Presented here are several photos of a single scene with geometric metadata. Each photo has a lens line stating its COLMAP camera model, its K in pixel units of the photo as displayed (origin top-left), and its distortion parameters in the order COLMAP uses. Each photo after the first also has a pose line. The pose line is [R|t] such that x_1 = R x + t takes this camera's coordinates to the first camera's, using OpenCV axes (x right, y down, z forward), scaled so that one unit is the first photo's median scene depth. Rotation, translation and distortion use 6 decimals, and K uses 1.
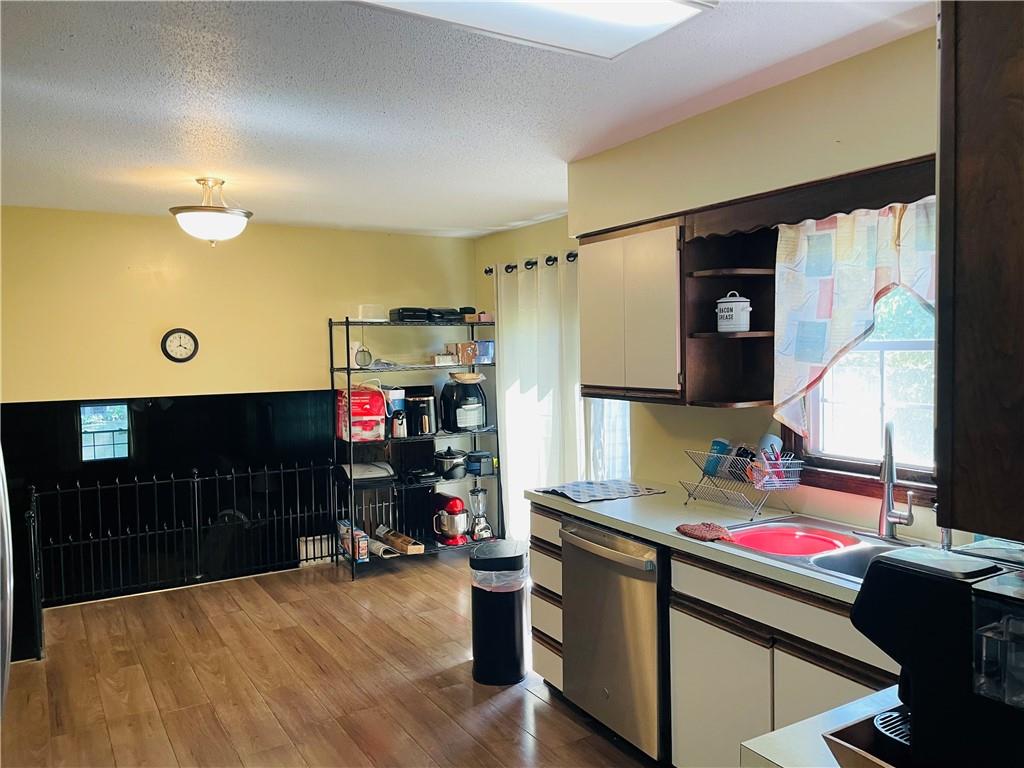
lens RADIAL K [[781.2, 0, 523.7], [0, 781.2, 384.7], [0, 0, 1]] dist [0.095030, -0.123038]
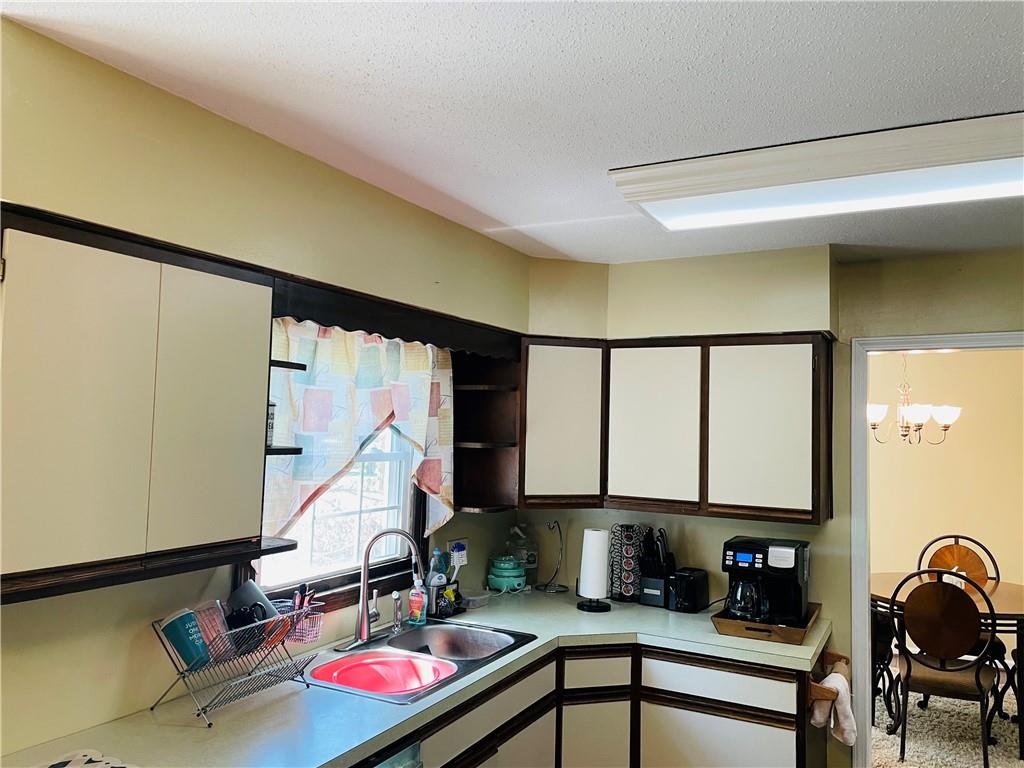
lens RADIAL K [[781.2, 0, 523.7], [0, 781.2, 384.7], [0, 0, 1]] dist [0.095030, -0.123038]
pose [[-0.521061, 0.041455, 0.852512, -0.549710], [0.012647, 0.999085, -0.040853, -0.101502], [-0.853426, -0.010505, -0.521108, 1.315850]]
